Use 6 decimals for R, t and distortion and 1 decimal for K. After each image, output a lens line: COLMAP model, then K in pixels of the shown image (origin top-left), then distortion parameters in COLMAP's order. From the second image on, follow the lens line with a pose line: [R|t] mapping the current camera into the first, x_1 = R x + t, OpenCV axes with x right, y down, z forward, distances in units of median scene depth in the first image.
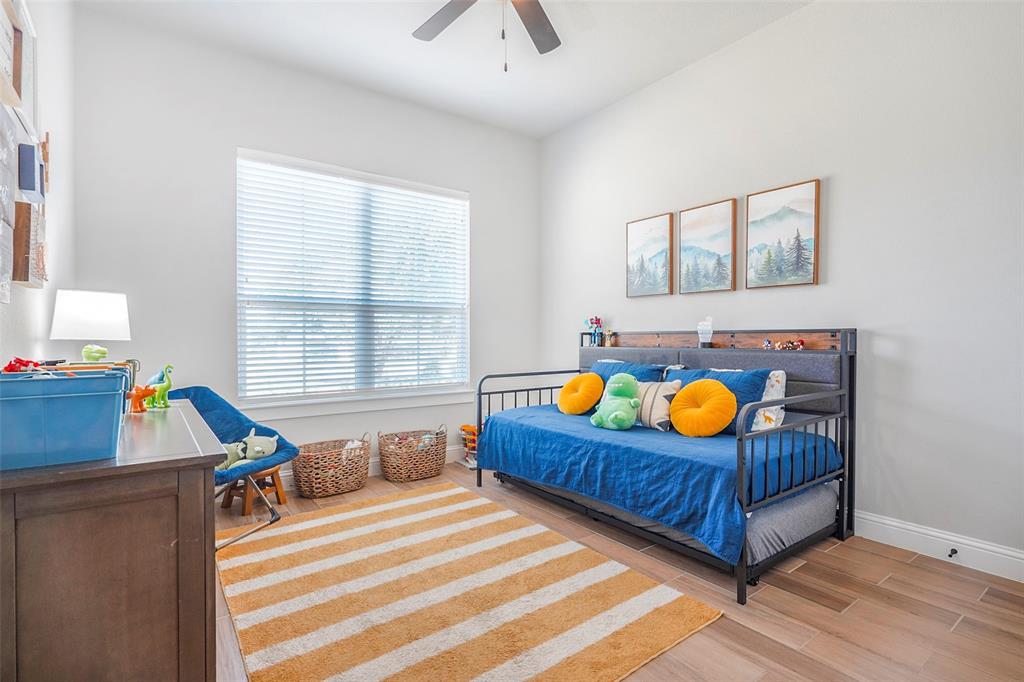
lens RADIAL K [[473.0, 0, 520.6], [0, 473.0, 342.5], [0, 0, 1]] dist [-0.004445, 0.002414]
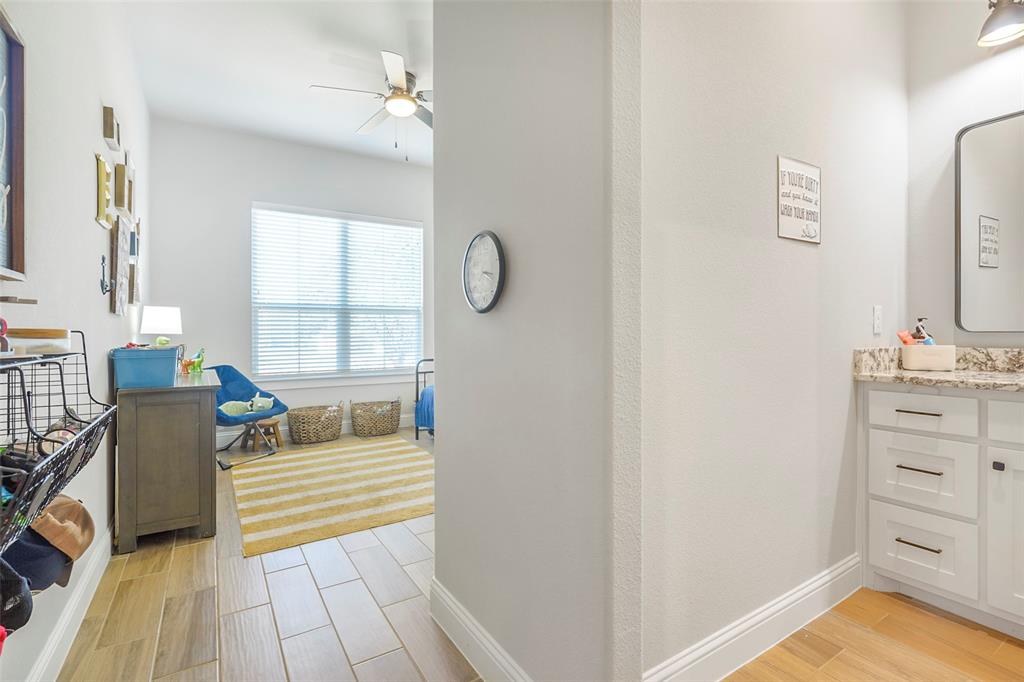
lens RADIAL K [[473.0, 0, 503.3], [0, 473.0, 335.1], [0, 0, 1]] dist [-0.004445, 0.002414]
pose [[0.994889, 0.000138, -0.100976, 0.325768], [-0.000566, 0.999991, -0.004209, 0.003956], [0.100974, 0.004244, 0.994880, -0.378468]]
